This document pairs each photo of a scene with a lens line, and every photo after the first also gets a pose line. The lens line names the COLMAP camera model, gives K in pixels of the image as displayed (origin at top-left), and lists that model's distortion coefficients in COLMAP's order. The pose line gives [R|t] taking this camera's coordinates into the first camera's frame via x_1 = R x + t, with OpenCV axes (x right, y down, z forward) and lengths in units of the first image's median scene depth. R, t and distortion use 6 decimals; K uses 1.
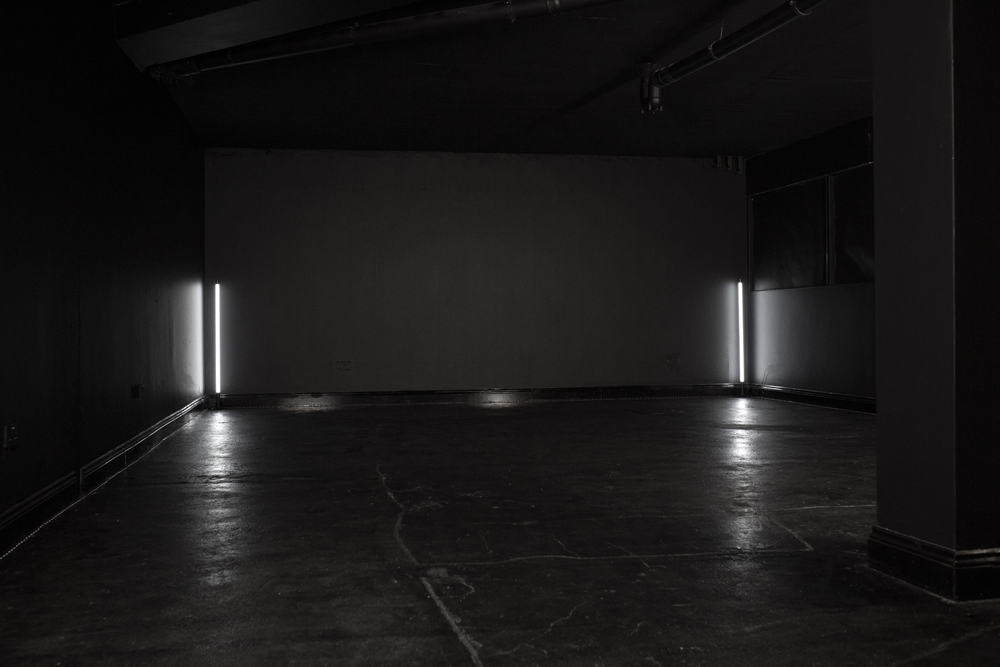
lens RADIAL K [[919.7, 0, 510.5], [0, 919.7, 289.7], [0, 0, 1]] dist [0.002534, 0.000000]
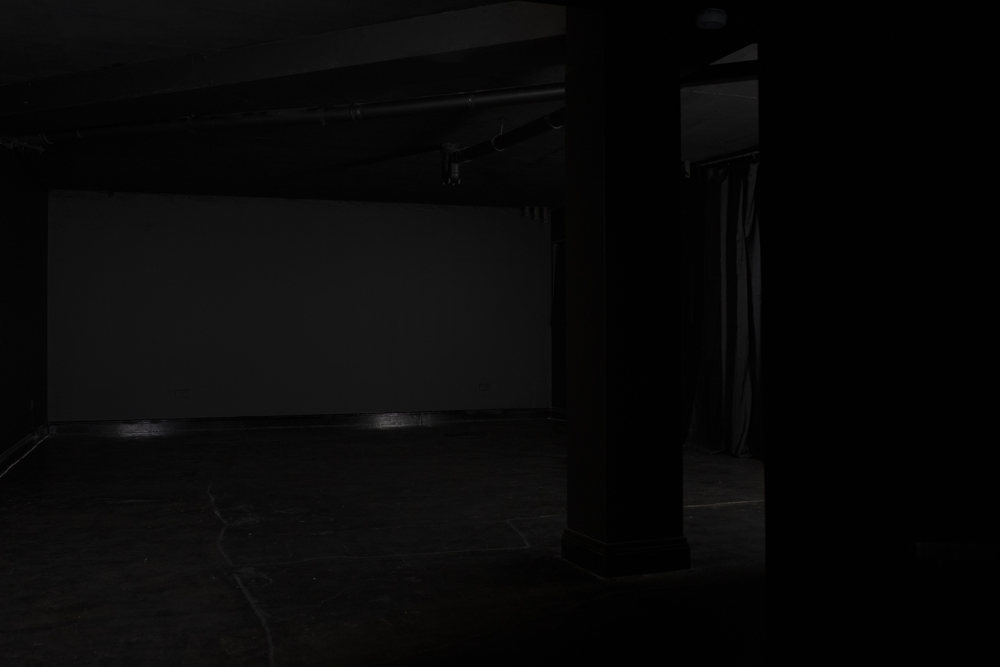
lens RADIAL K [[889.2, 0, 464.8], [0, 889.2, 311.8], [0, 0, 1]] dist [0.003109, 0.023425]
pose [[0.992145, 0.008348, 0.124815, 0.058508], [-0.008562, 0.999963, 0.001182, -0.061154], [-0.124801, -0.002241, 0.992179, -0.269448]]
